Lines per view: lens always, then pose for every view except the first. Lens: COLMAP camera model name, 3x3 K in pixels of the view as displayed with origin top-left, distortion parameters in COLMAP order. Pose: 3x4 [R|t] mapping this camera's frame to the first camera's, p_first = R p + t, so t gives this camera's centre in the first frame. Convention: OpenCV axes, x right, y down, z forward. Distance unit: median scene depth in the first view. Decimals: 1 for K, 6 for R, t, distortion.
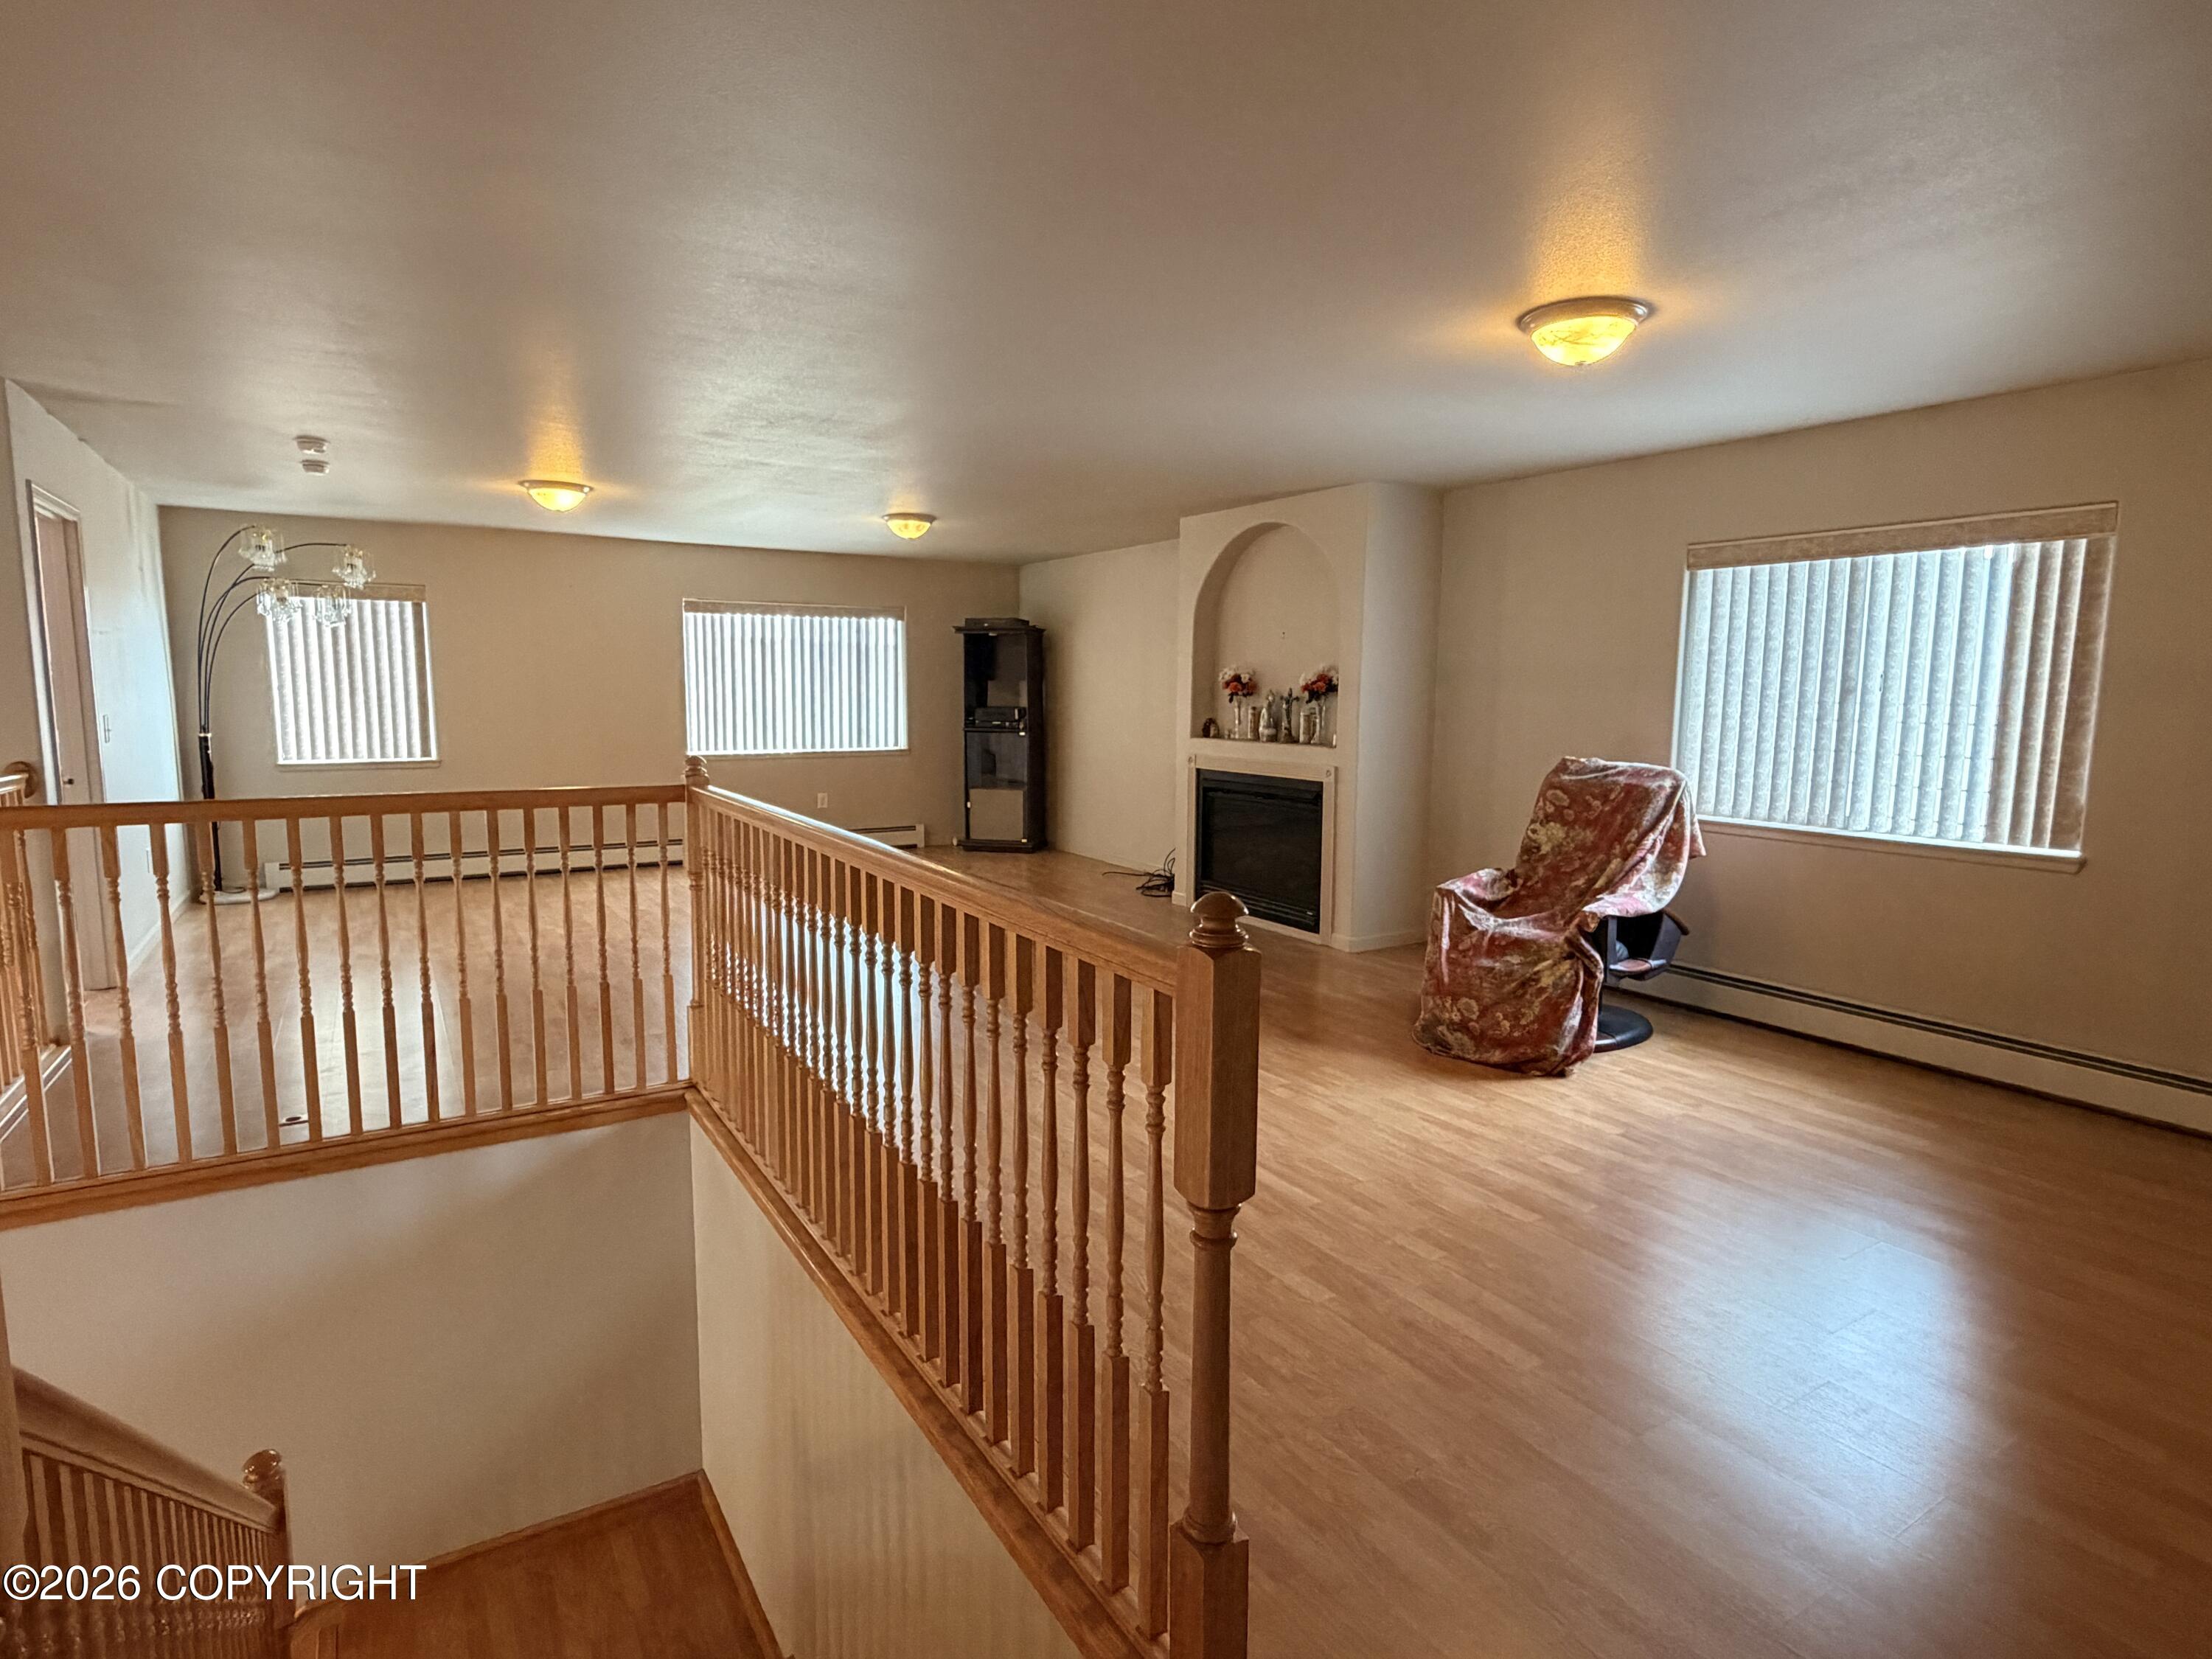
lens RADIAL K [[1150.9, 0, 1106.0], [0, 1150.9, 829.5], [0, 0, 1]] dist [0.001642, 0.000027]
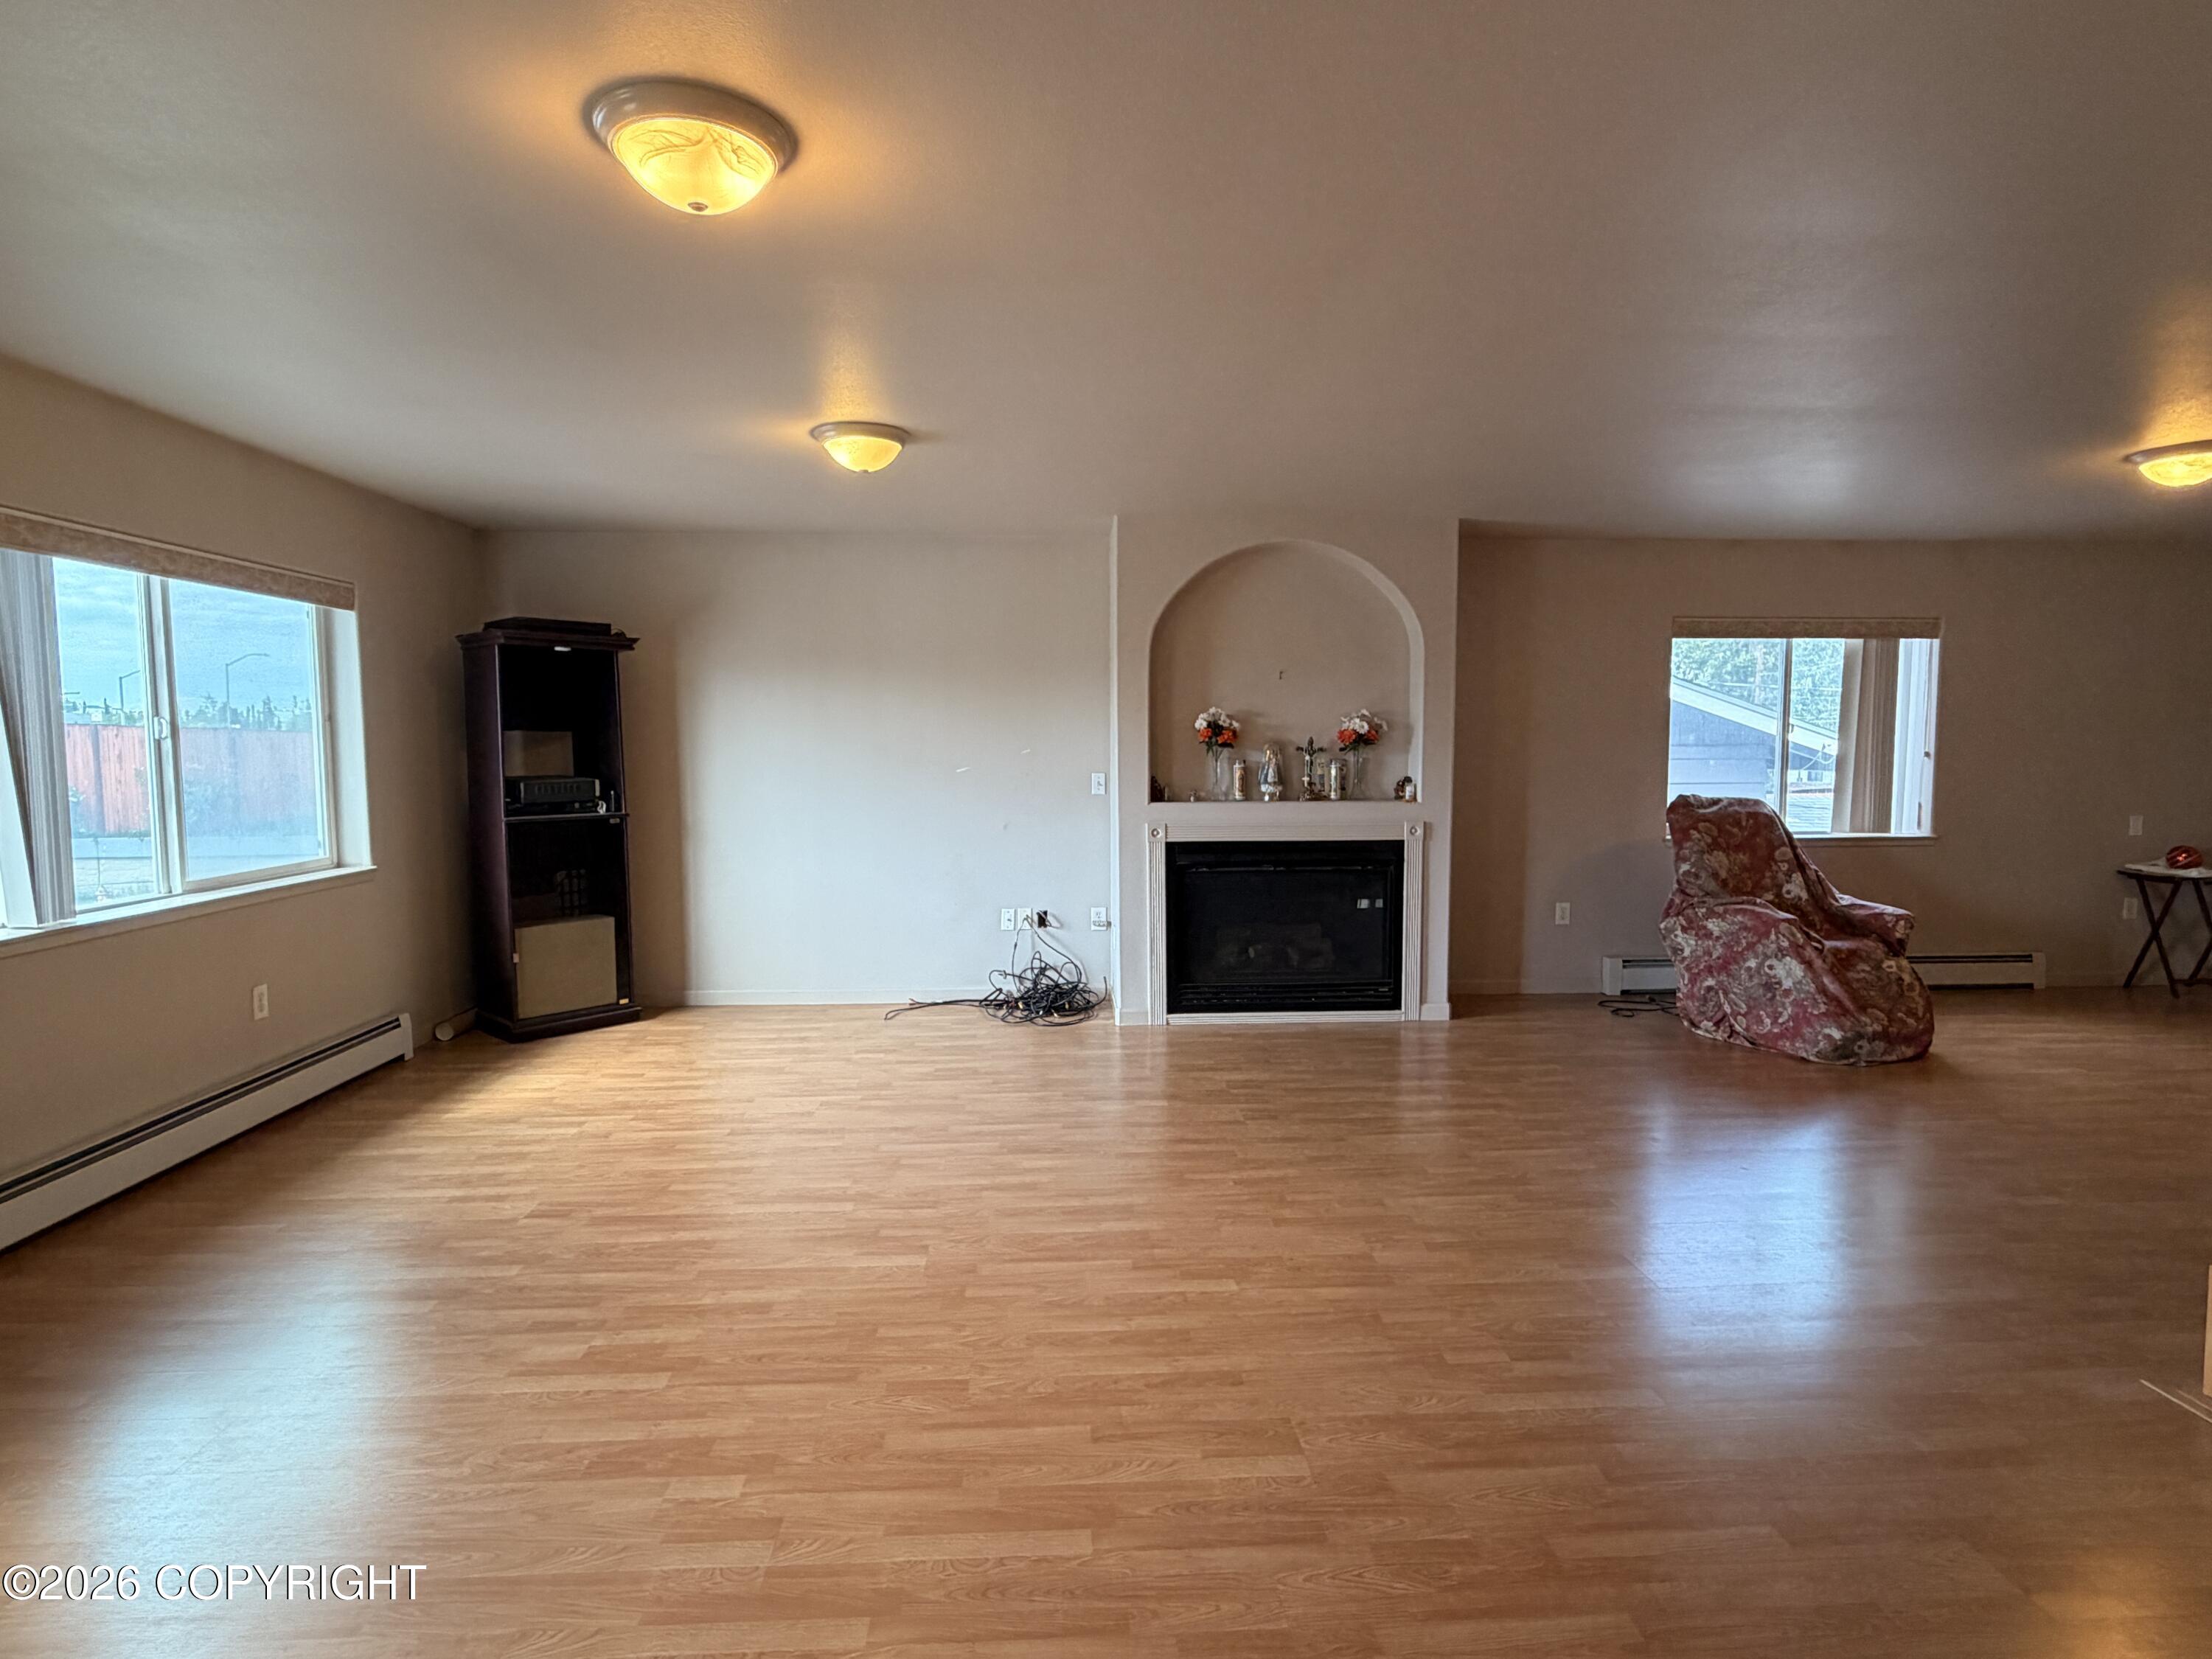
lens RADIAL K [[1150.9, 0, 1106.0], [0, 1150.9, 829.5], [0, 0, 1]] dist [0.001642, 0.000027]
pose [[0.489599, -0.086173, 0.867679, -0.638410], [0.107931, 0.993441, 0.037761, -0.100985], [-0.865242, 0.075162, 0.495688, 0.703584]]
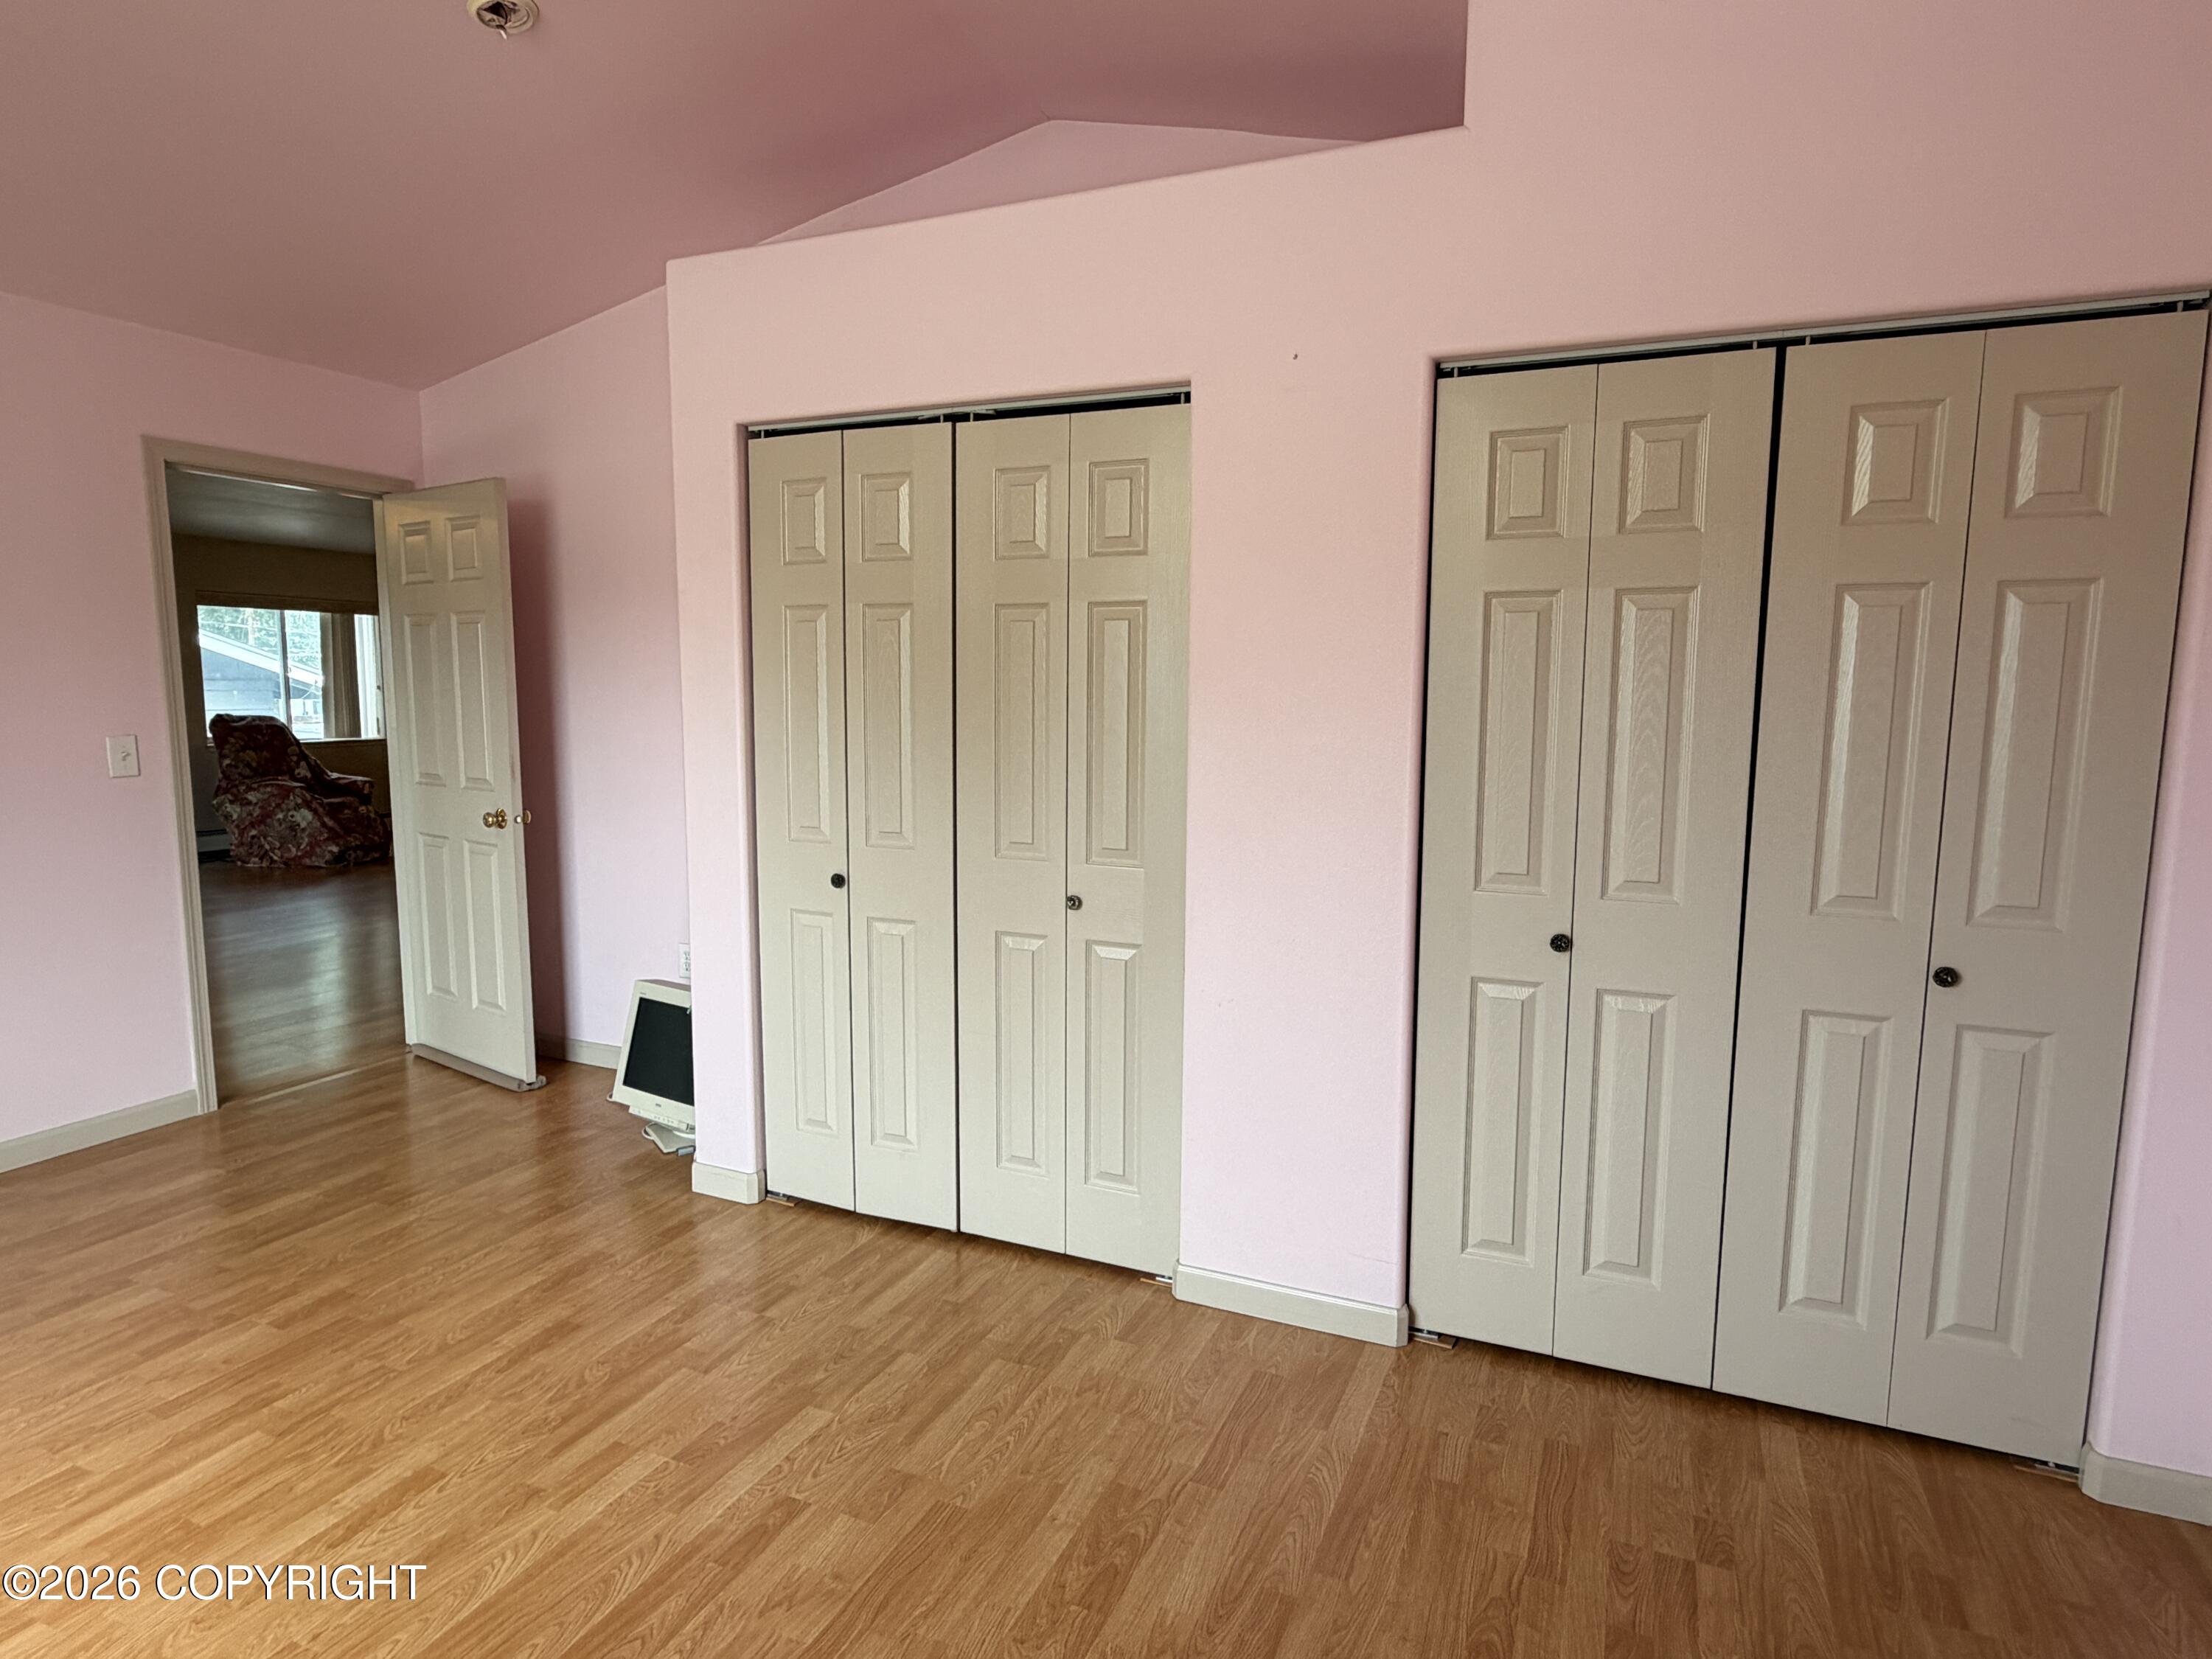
lens RADIAL K [[1237.3, 0, 1106.0], [0, 1237.3, 829.5], [0, 0, 1]] dist [-0.000119, 0.000102]
pose [[-0.565493, -0.122912, 0.815543, -1.439255], [0.066304, 0.978857, 0.193500, -0.124520], [-0.822084, 0.163496, -0.545388, 0.717201]]
